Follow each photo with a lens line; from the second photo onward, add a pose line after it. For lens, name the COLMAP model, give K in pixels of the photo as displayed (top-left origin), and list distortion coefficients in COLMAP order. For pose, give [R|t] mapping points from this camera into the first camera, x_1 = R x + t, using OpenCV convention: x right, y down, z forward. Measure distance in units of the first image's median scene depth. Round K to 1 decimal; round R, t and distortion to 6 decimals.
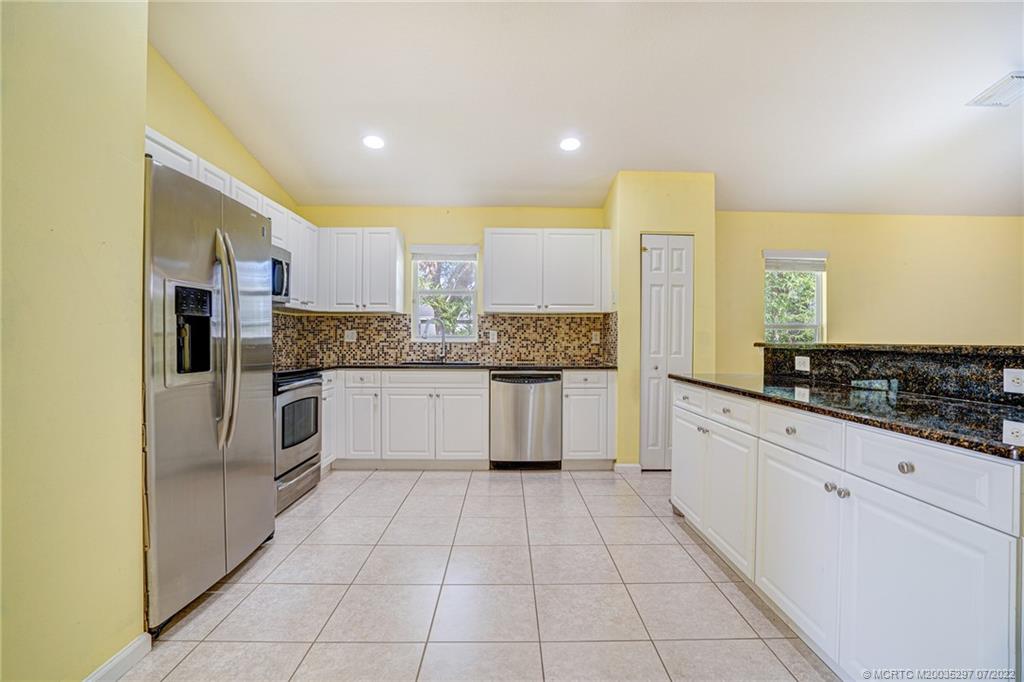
lens RADIAL K [[478.6, 0, 512.0], [0, 478.6, 341.0], [0, 0, 1]] dist [-0.013949, 0.000714]
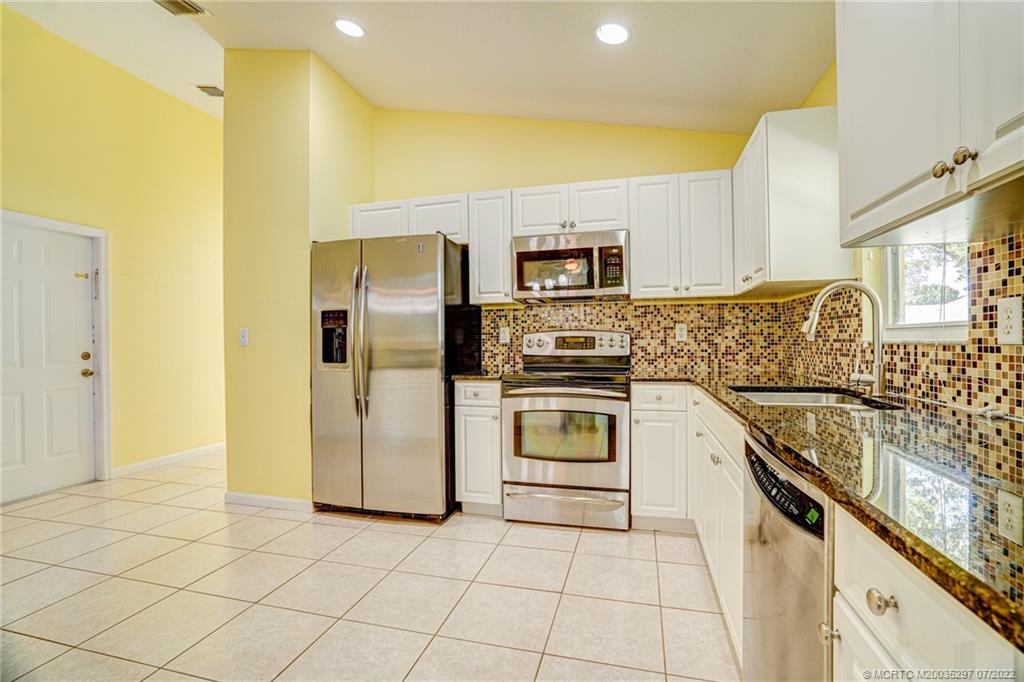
lens RADIAL K [[478.6, 0, 512.0], [0, 478.6, 341.0], [0, 0, 1]] dist [-0.013949, 0.000714]
pose [[-0.280567, -0.003664, -0.959827, 0.325601], [0.005447, 0.999971, -0.005409, 0.002360], [0.959819, -0.006746, -0.280539, 0.937637]]
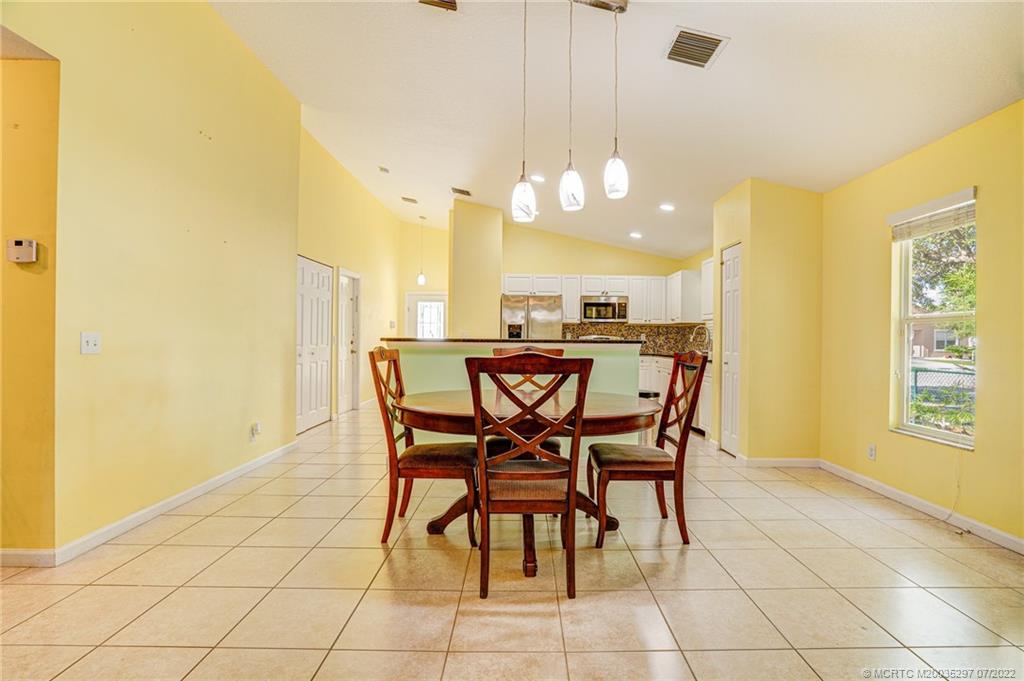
lens RADIAL K [[478.6, 0, 512.0], [0, 478.6, 340.5], [0, 0, 1]] dist [-0.013949, 0.000714]
pose [[-0.018707, -0.002718, -0.999821, 1.449550], [-0.014289, 0.999895, -0.002451, 0.011740], [0.999723, 0.014240, -0.018744, 0.486569]]
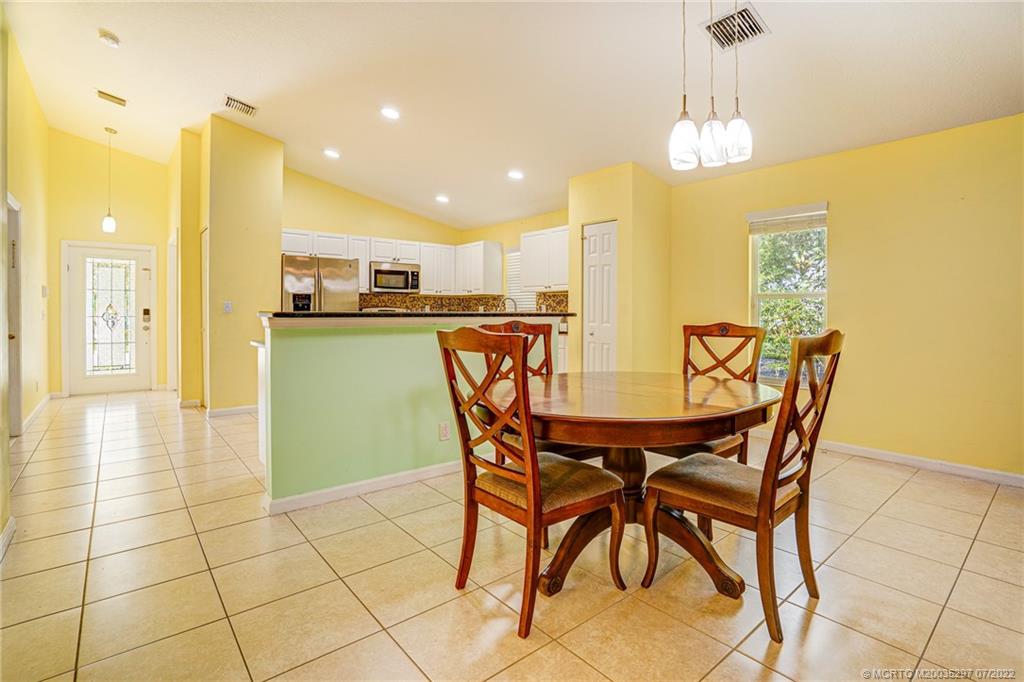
lens RADIAL K [[495.0, 0, 512.9], [0, 495.0, 315.9], [0, 0, 1]] dist [-0.020574, 0.000302]
pose [[0.630477, -0.000298, -0.776208, 1.153553], [-0.000799, 0.999999, -0.001033, 0.012654], [0.776208, 0.001272, 0.630476, 0.048923]]
